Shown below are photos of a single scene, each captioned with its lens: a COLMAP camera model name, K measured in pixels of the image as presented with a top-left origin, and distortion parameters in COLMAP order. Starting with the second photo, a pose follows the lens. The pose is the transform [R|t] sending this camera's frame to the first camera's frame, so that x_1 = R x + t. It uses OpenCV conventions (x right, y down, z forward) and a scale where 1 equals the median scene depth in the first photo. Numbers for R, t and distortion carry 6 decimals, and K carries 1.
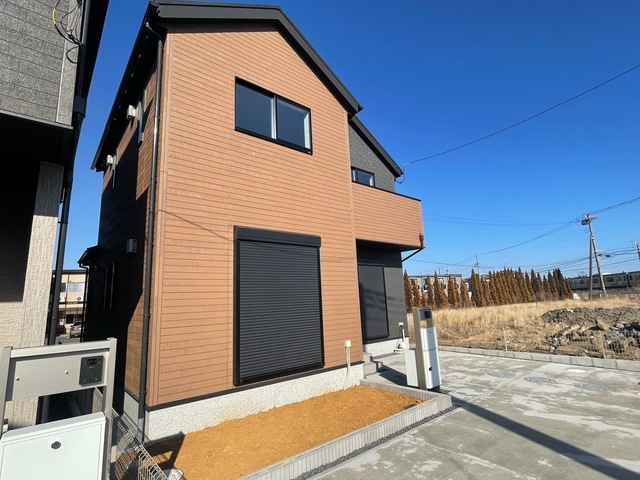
lens RADIAL K [[327.1, 0, 320.0], [0, 327.1, 240.0], [0, 0, 1]] dist [-0.001666, -0.000639]
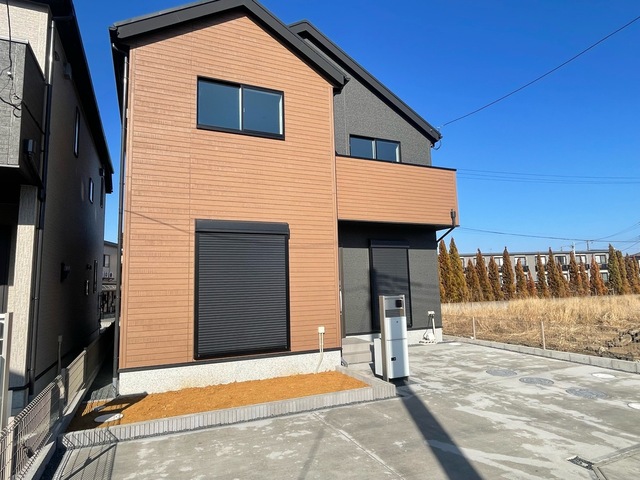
lens RADIAL K [[389.2, 0, 318.6], [0, 389.2, 239.6], [0, 0, 1]] dist [-0.002508, 0.000144]
pose [[0.961776, -0.016435, -0.273345, 0.483805], [0.036769, 0.996909, 0.069434, -0.049153], [0.271359, -0.076830, 0.959407, -0.146611]]
